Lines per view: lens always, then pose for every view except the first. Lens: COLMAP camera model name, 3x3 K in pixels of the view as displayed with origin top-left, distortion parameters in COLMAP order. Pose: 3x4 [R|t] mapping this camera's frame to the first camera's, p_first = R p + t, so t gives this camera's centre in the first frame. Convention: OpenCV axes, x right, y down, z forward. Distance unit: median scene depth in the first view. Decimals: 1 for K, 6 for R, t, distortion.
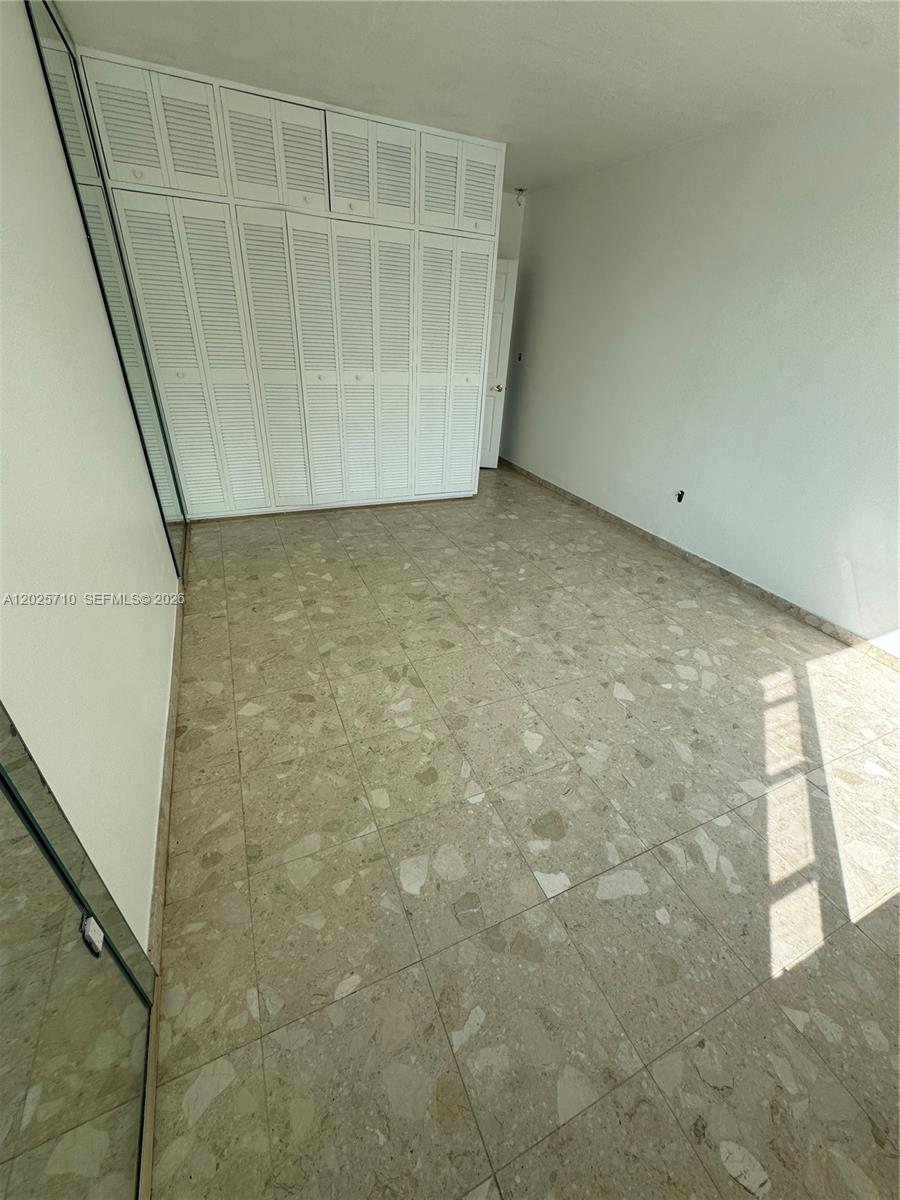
lens RADIAL K [[474.1, 0, 450.5], [0, 474.1, 600.9], [0, 0, 1]] dist [-0.001346, -0.000295]
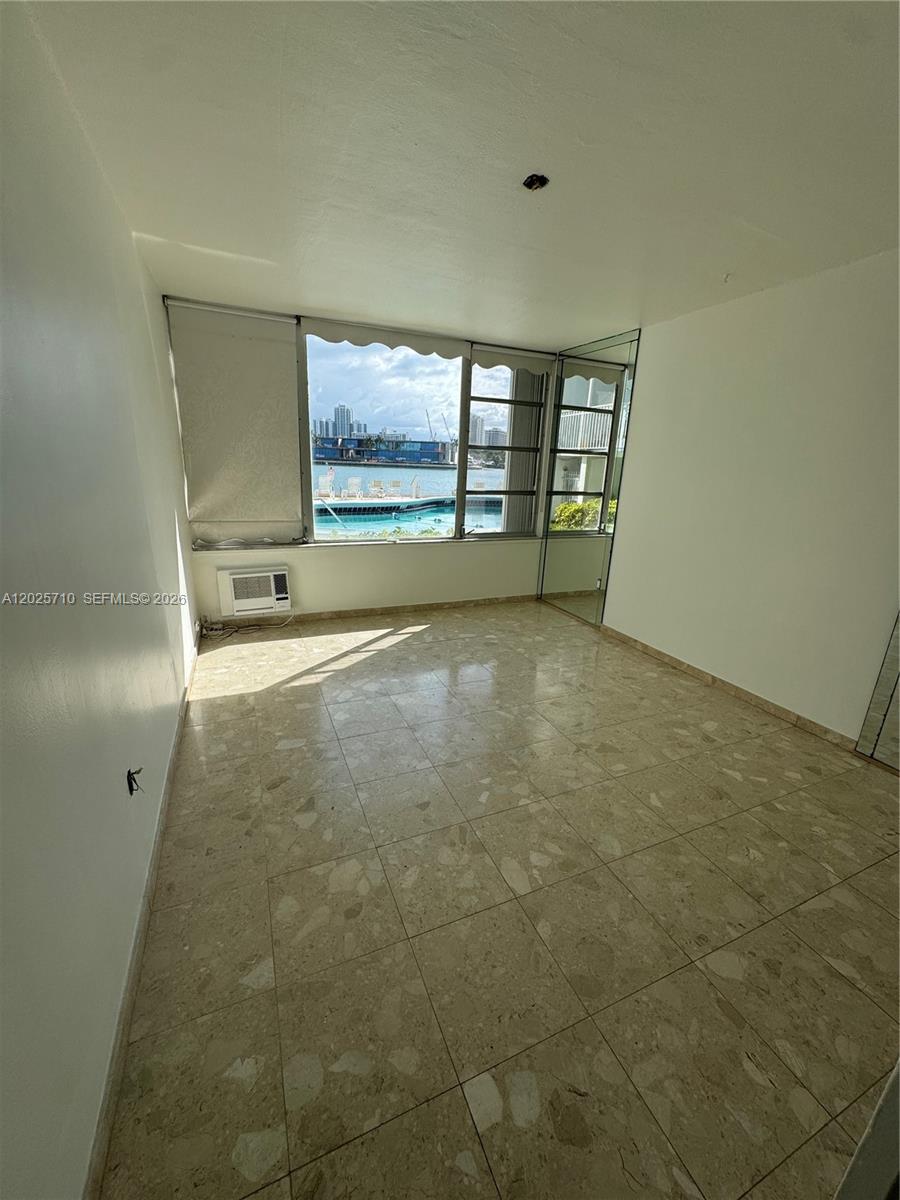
lens RADIAL K [[474.1, 0, 450.5], [0, 474.1, 600.9], [0, 0, 1]] dist [-0.001346, -0.000295]
pose [[-0.995397, -0.094515, -0.015850, 0.325005], [-0.076213, 0.680419, 0.728849, -1.013997], [-0.058103, 0.726703, -0.684491, 1.746758]]
